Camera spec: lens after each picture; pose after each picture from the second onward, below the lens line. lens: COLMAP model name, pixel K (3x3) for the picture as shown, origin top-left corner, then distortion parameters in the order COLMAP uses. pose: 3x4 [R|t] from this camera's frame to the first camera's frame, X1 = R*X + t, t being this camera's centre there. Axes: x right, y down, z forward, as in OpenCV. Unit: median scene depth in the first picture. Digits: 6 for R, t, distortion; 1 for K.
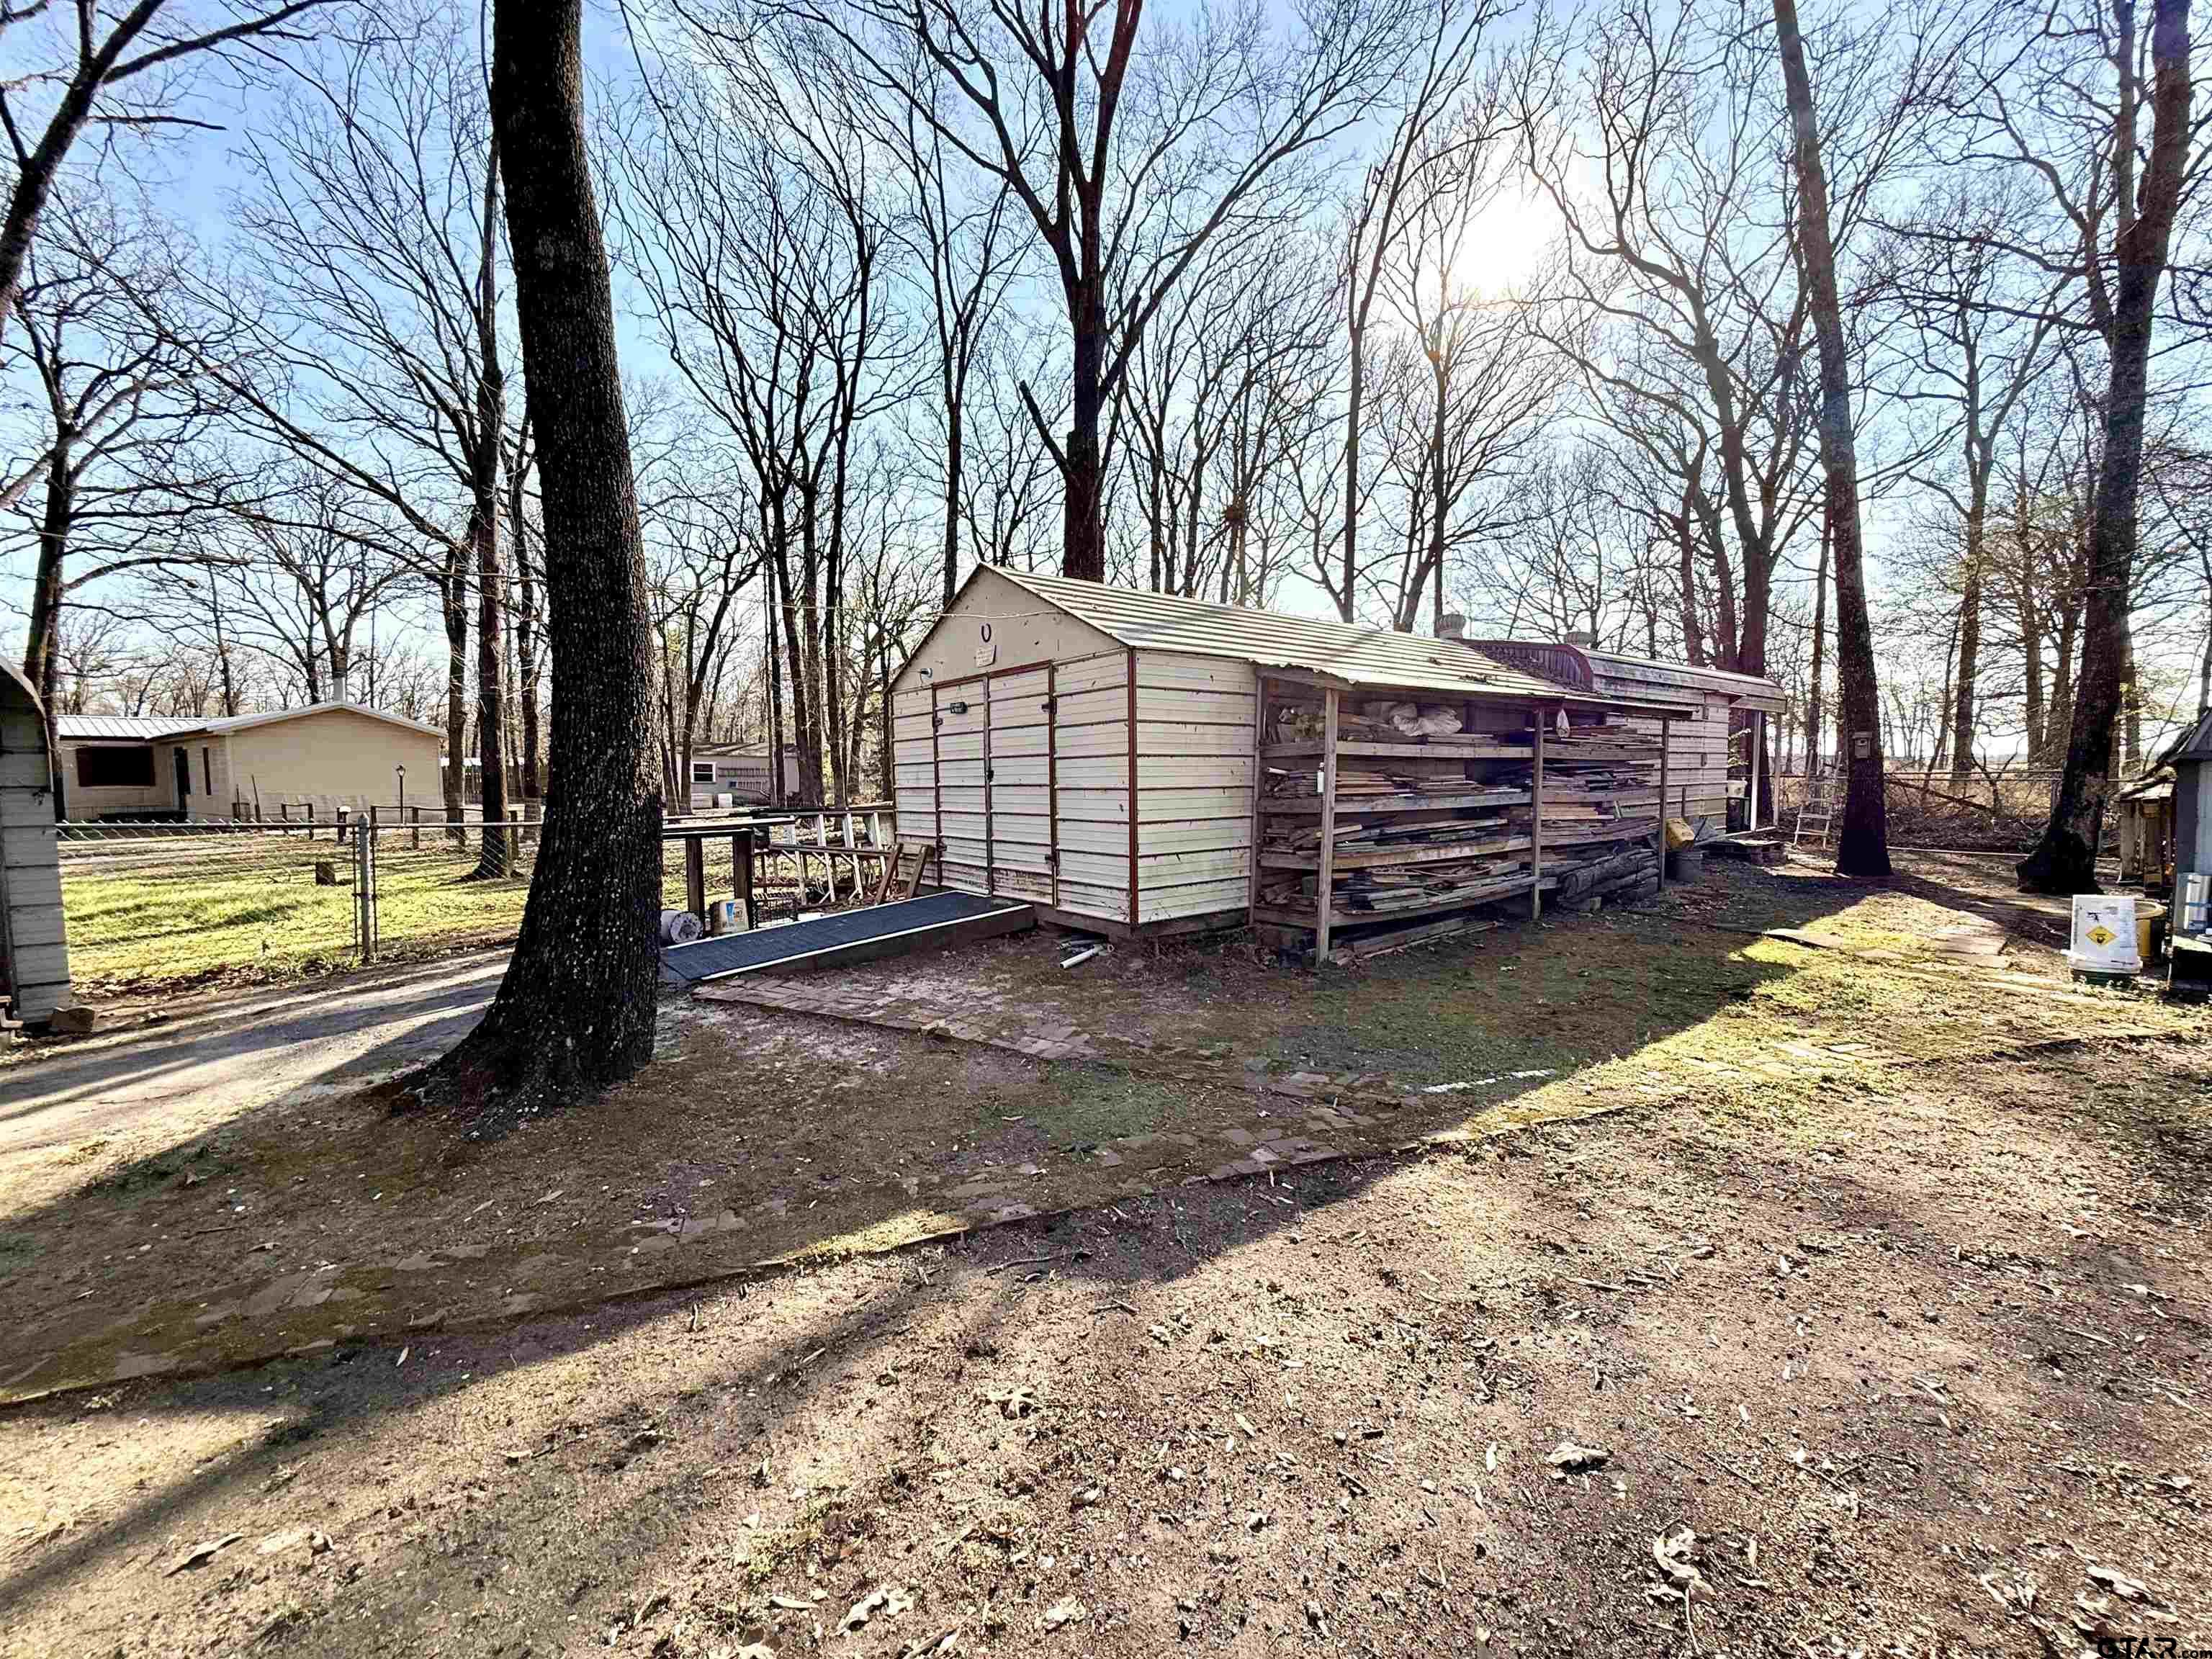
lens RADIAL K [[881.8, 0, 1096.7], [0, 881.8, 834.4], [0, 0, 1]] dist [-0.000842, -0.000433]
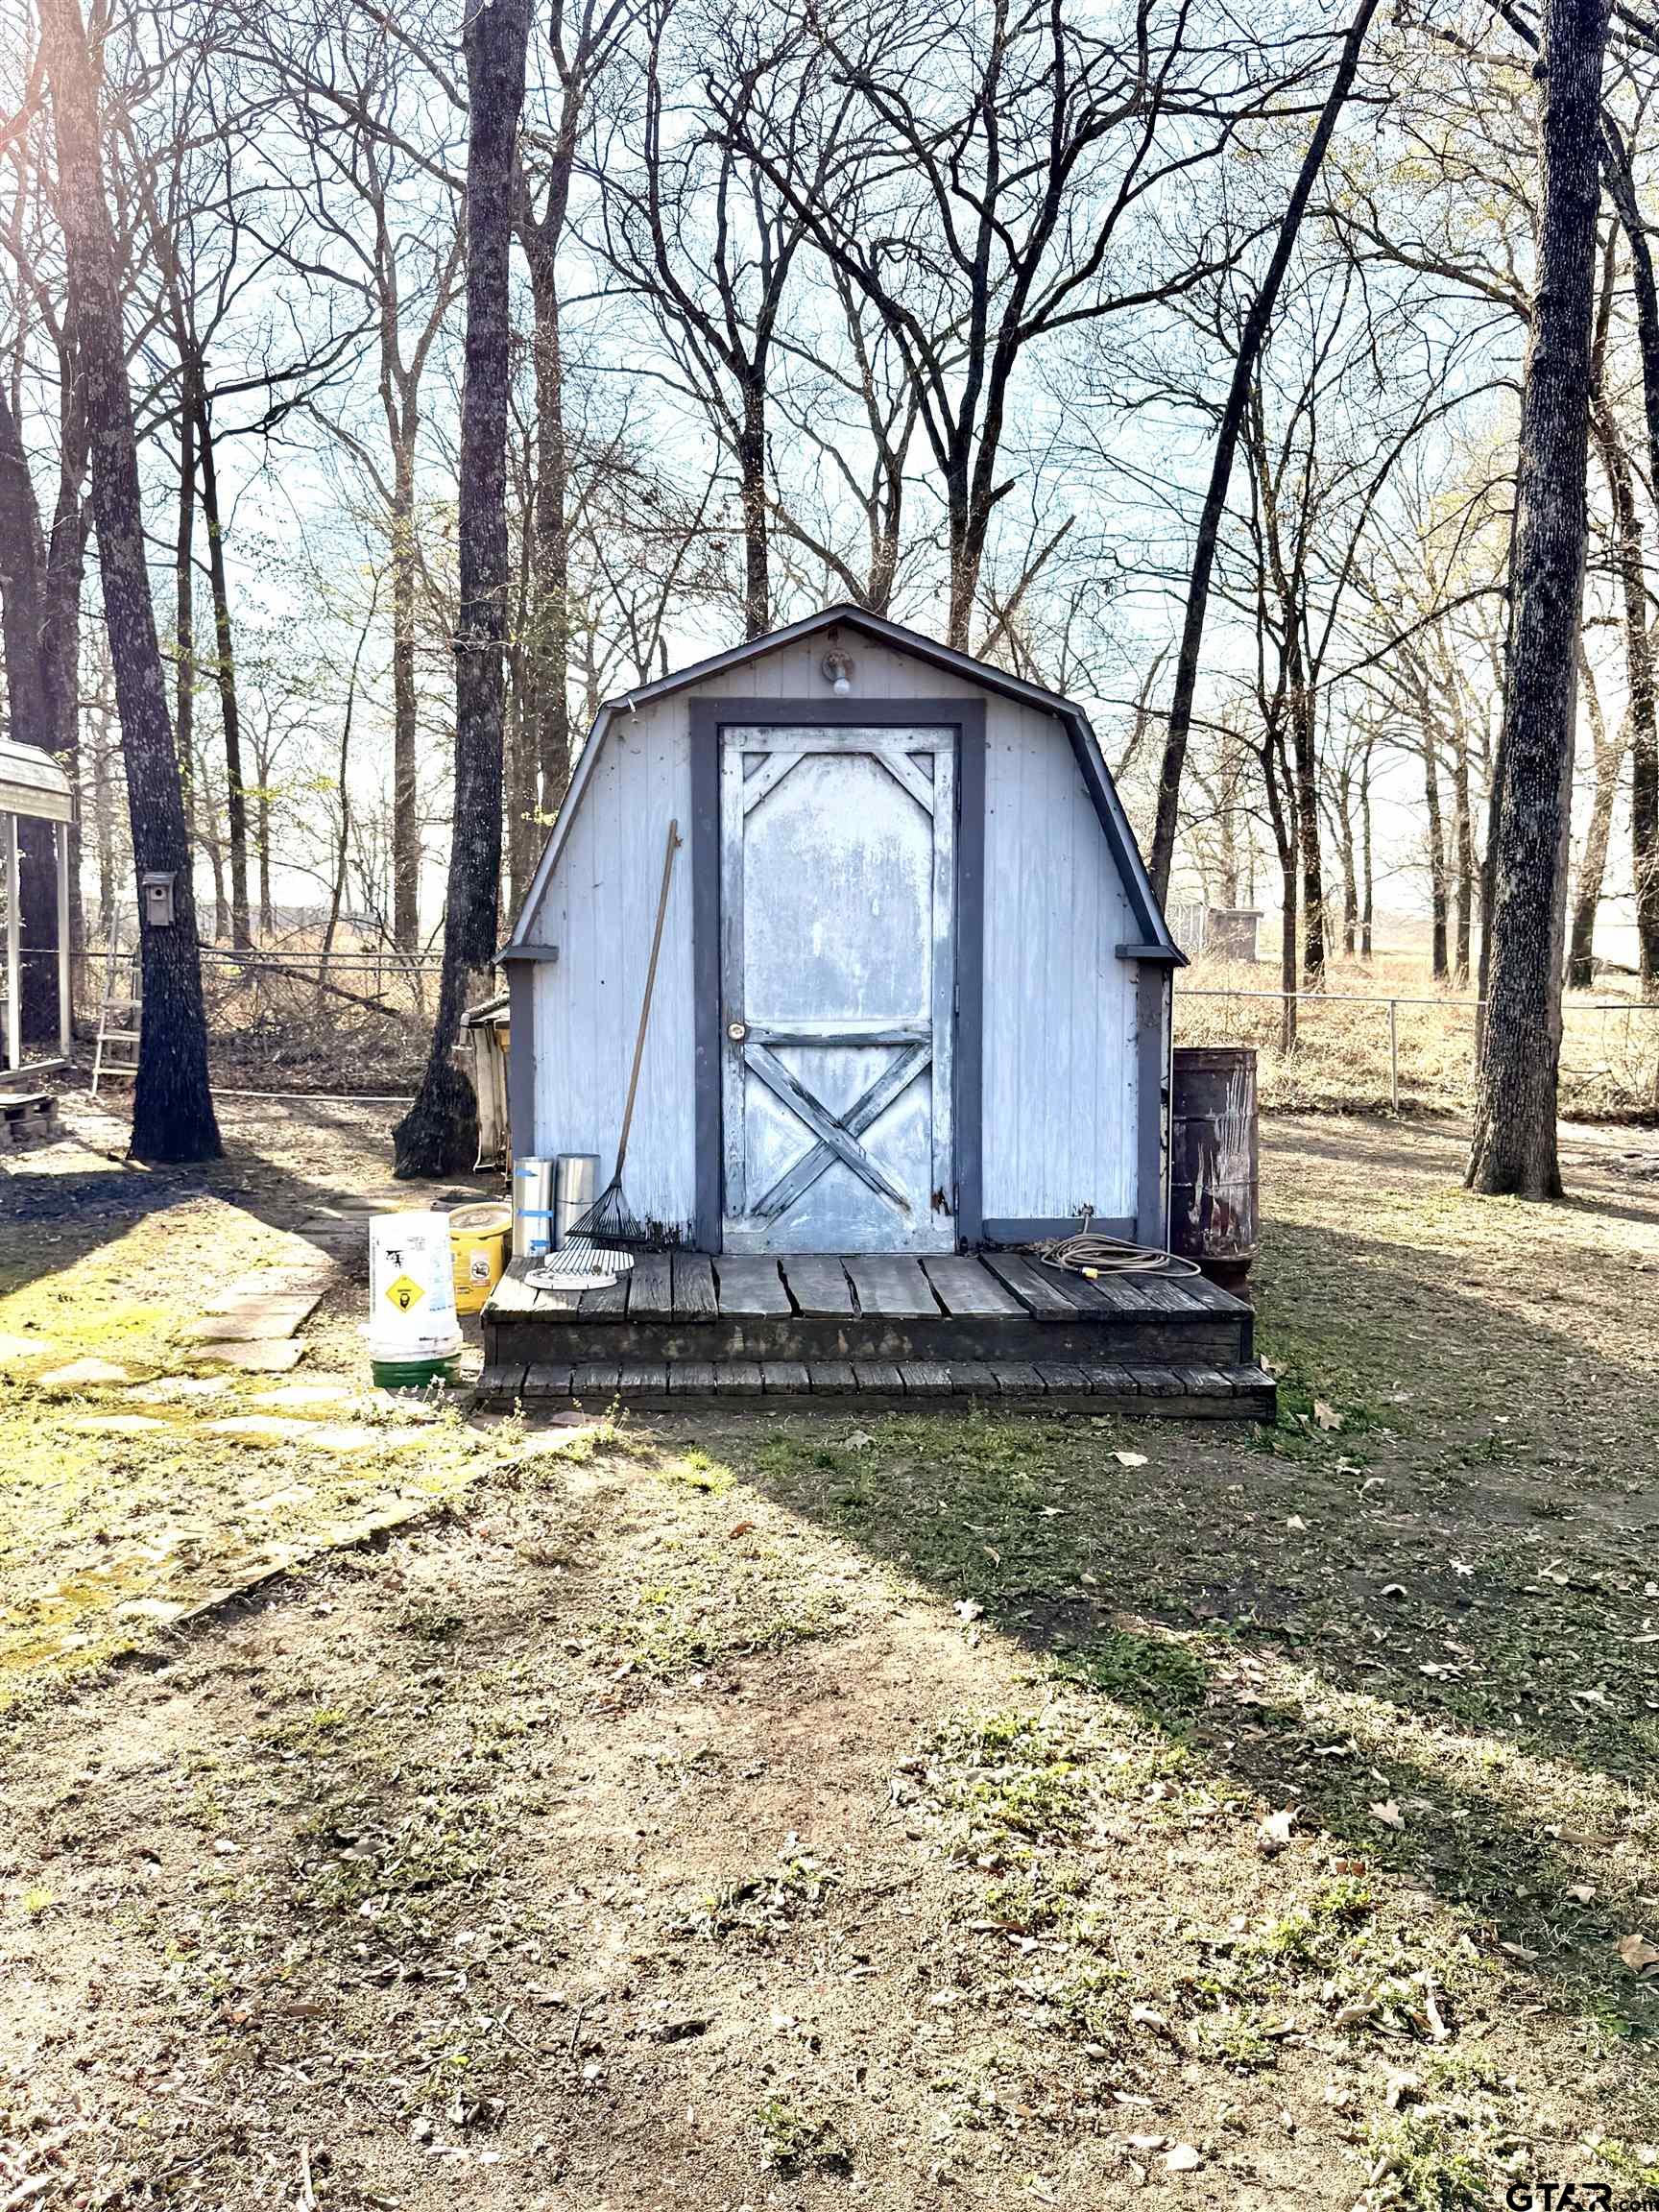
lens RADIAL K [[1974.9, 0, 827.3], [0, 1974.9, 1107.4], [0, 0, 1]] dist [0.004408, 0.001415]
pose [[0.567123, -0.049116, 0.822167, 0.163894], [0.030721, 0.998787, 0.038476, -0.014625], [-0.823060, 0.003437, 0.567944, 0.067175]]
